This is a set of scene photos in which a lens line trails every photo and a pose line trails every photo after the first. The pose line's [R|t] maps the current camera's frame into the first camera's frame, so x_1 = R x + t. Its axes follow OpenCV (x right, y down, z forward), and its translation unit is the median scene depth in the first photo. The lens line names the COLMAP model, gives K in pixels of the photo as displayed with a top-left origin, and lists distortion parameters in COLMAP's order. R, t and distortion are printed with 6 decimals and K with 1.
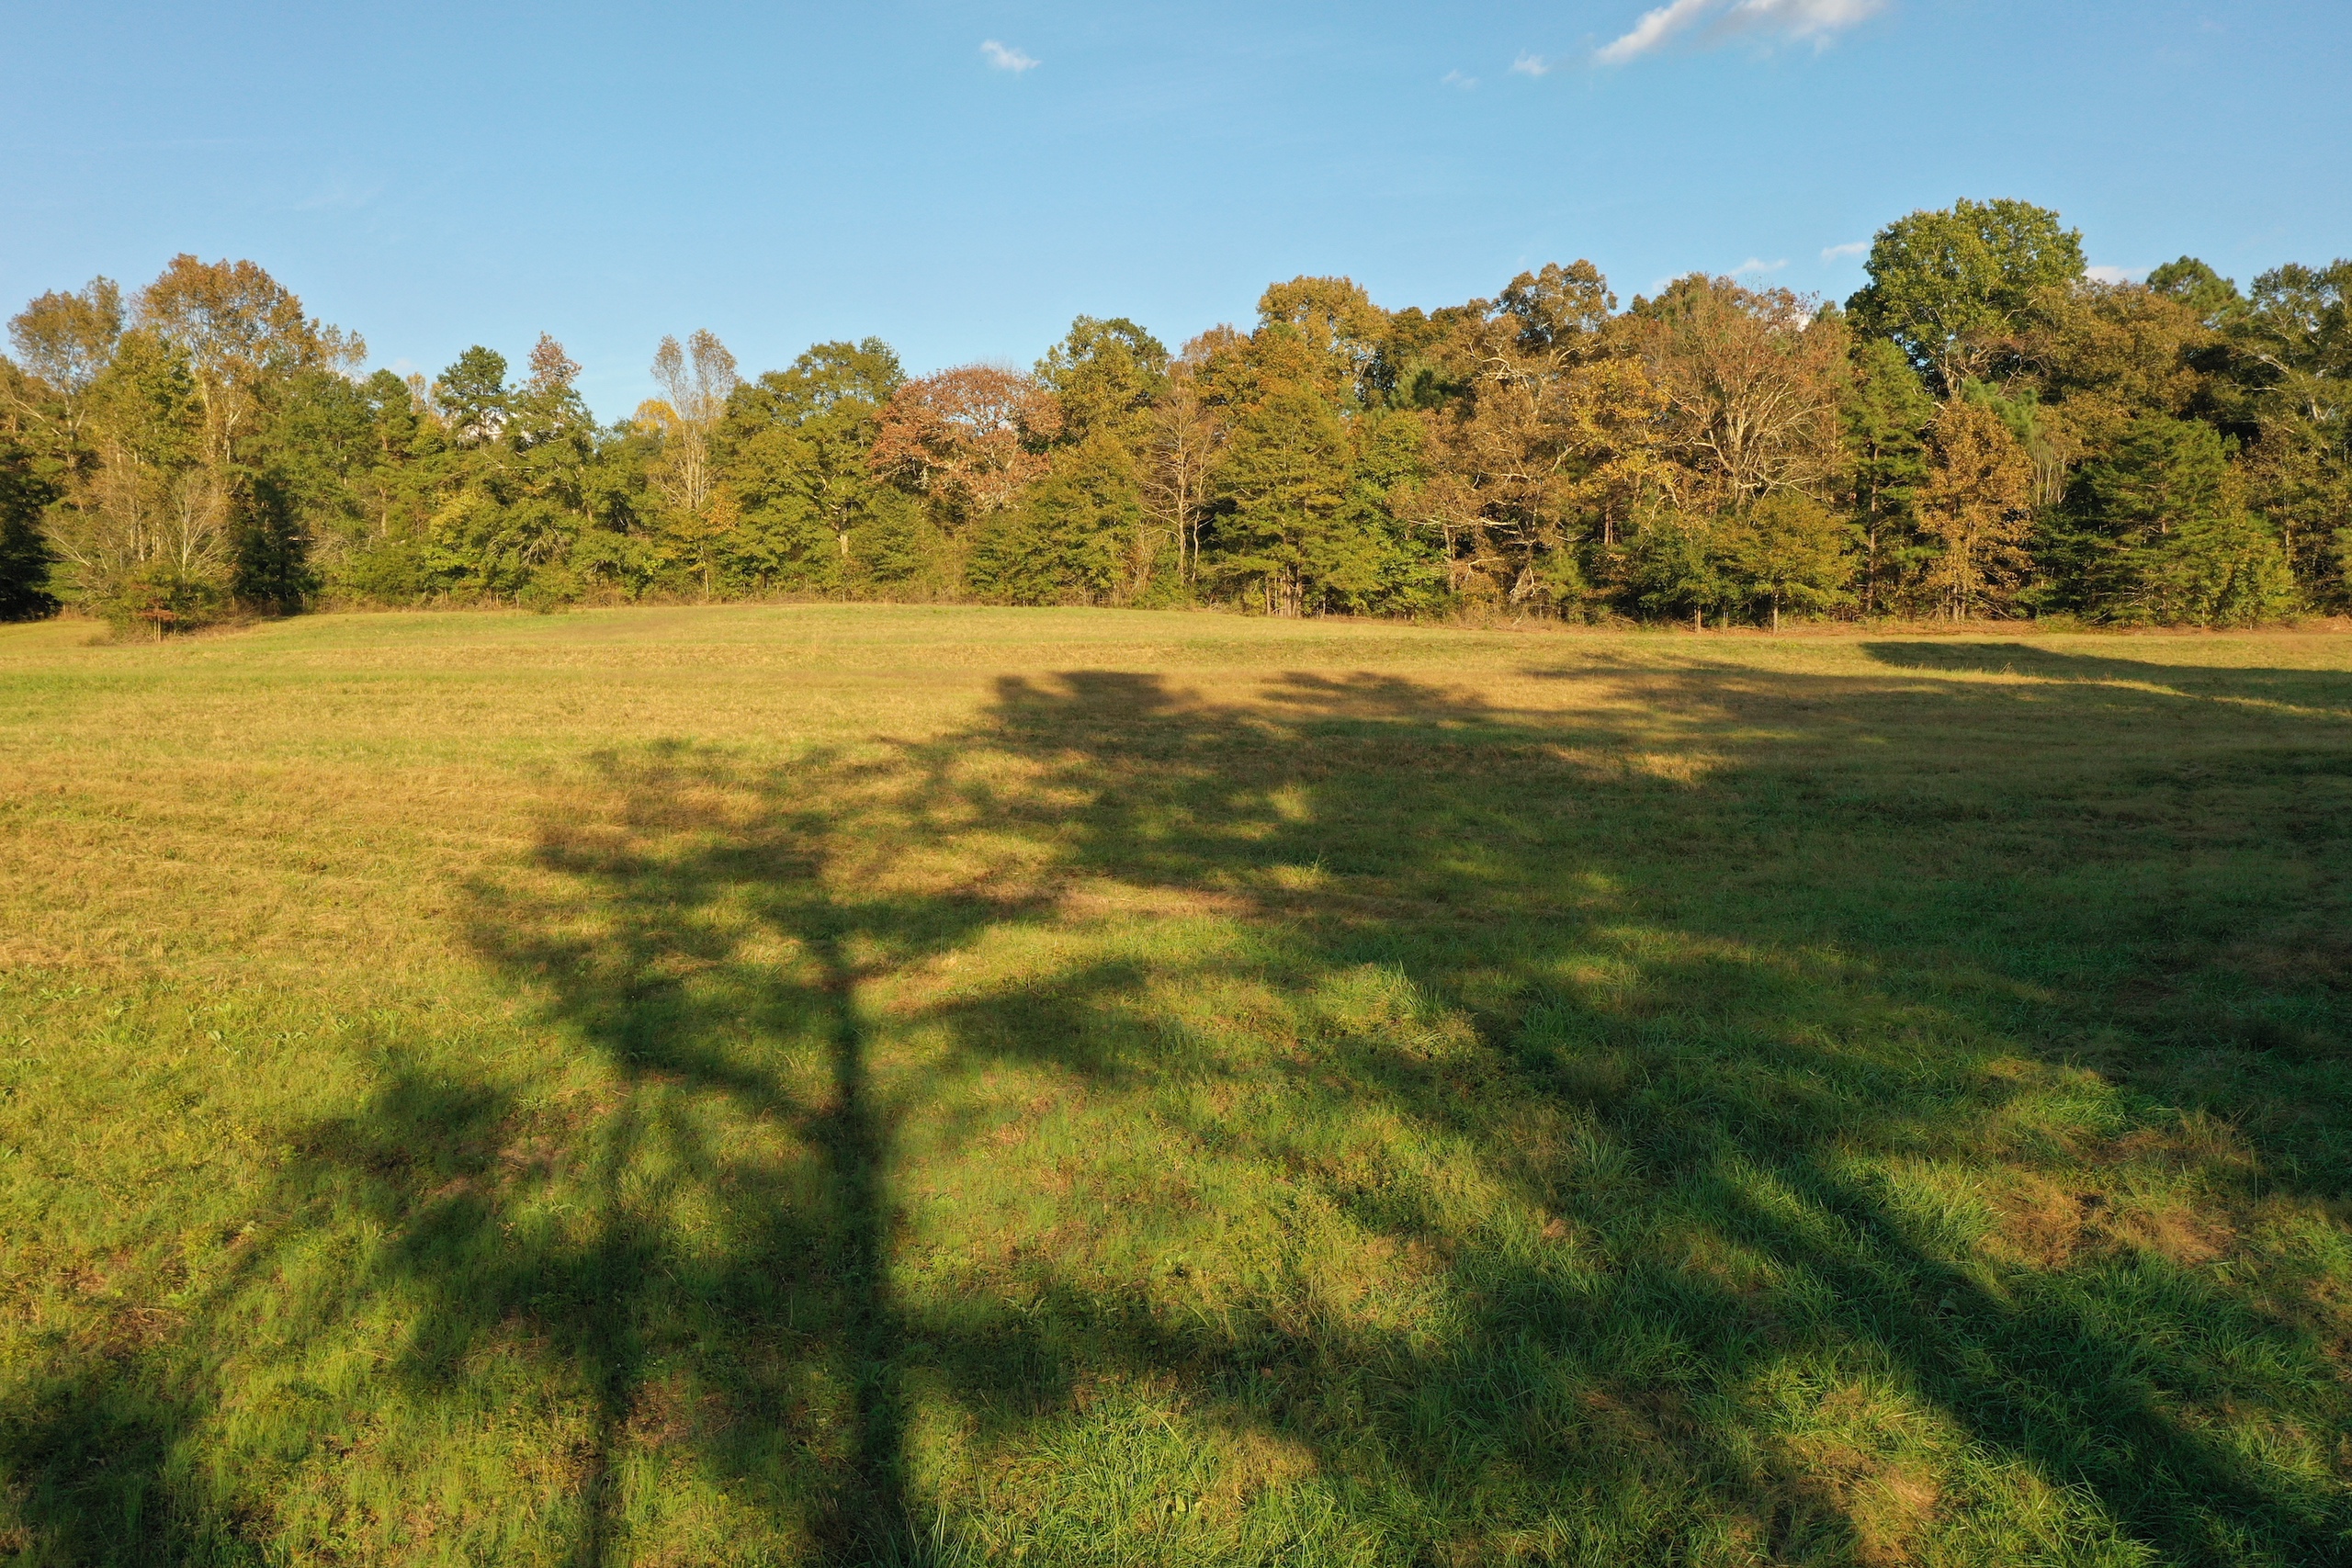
lens RADIAL K [[1859.8, 0, 1183.1], [0, 1859.8, 766.9], [0, 0, 1]] dist [0.004862, -0.004572]
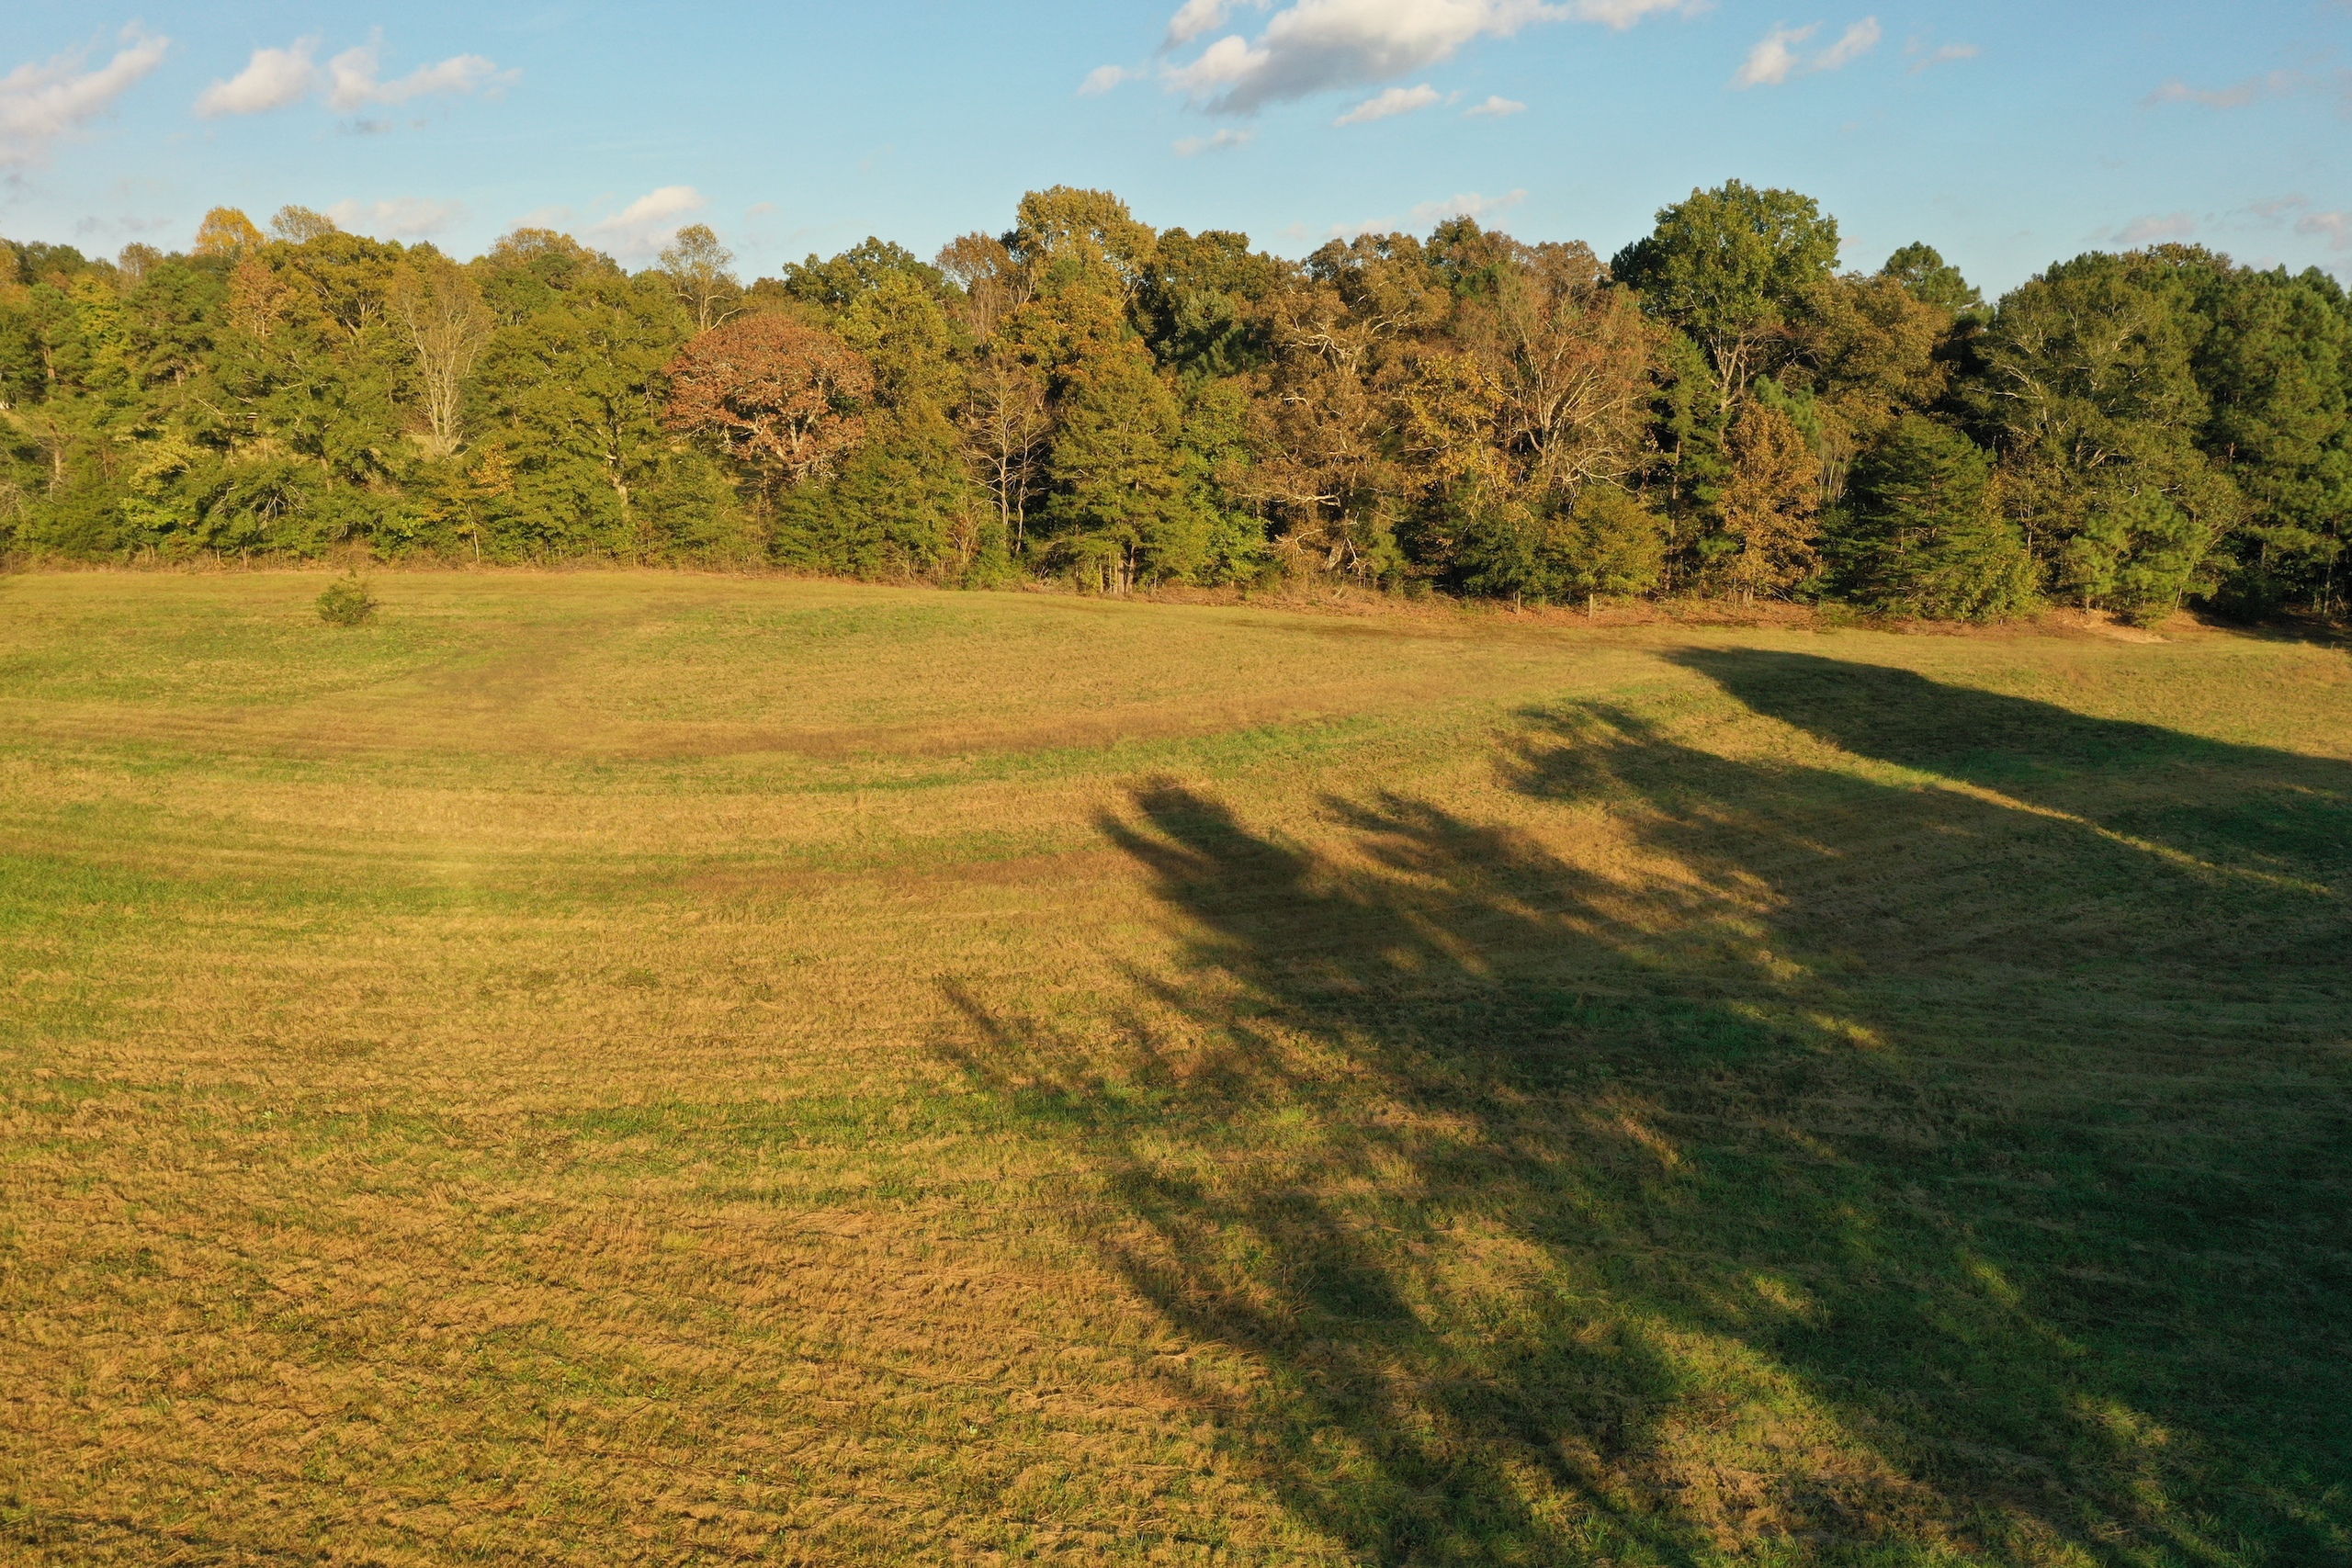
lens RADIAL K [[1859.8, 0, 1188.3], [0, 1859.8, 764.6], [0, 0, 1]] dist [0.004862, -0.004572]
pose [[0.972178, -0.042906, 0.230280, -0.142053], [0.012680, 0.991279, 0.131165, -0.118044], [-0.233900, -0.124595, 0.964244, 0.008067]]
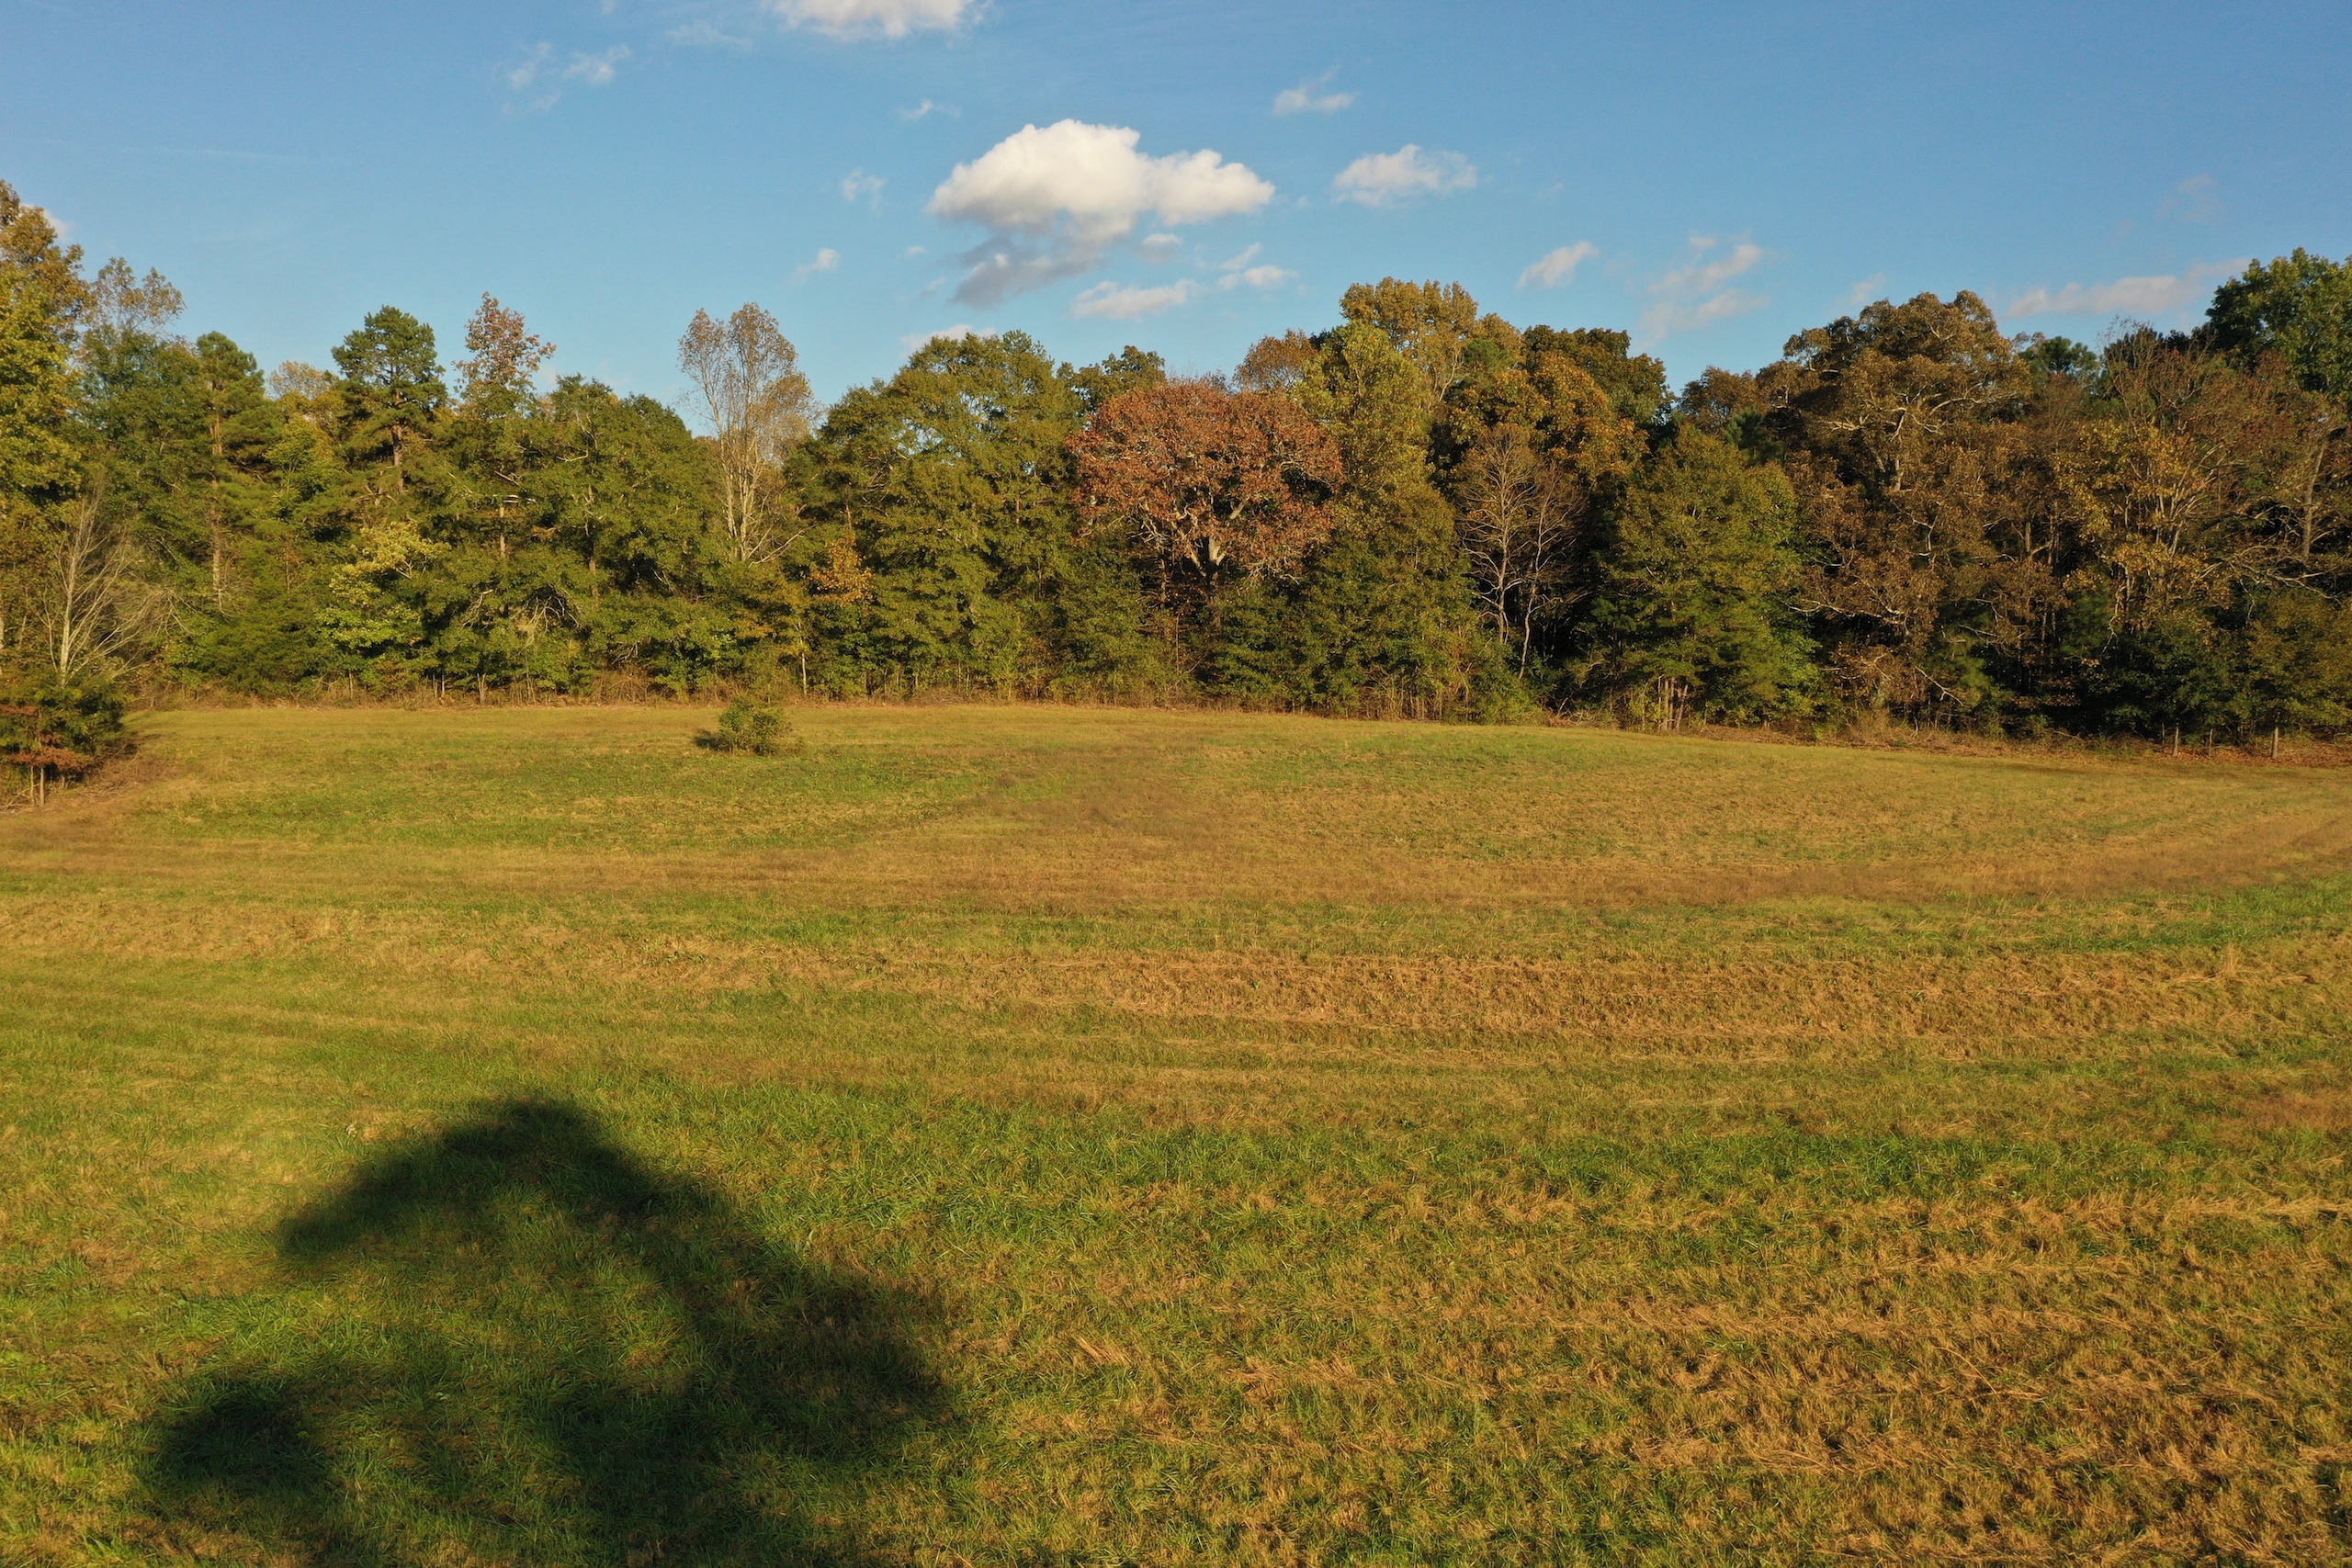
lens RADIAL K [[1859.8, 0, 1191.0], [0, 1859.8, 787.6], [0, 0, 1]] dist [0.004862, -0.004572]
pose [[0.950746, -0.019490, 0.309359, -0.368004], [0.013676, 0.999687, 0.020950, -0.074377], [-0.309671, -0.015687, 0.950714, 0.316300]]
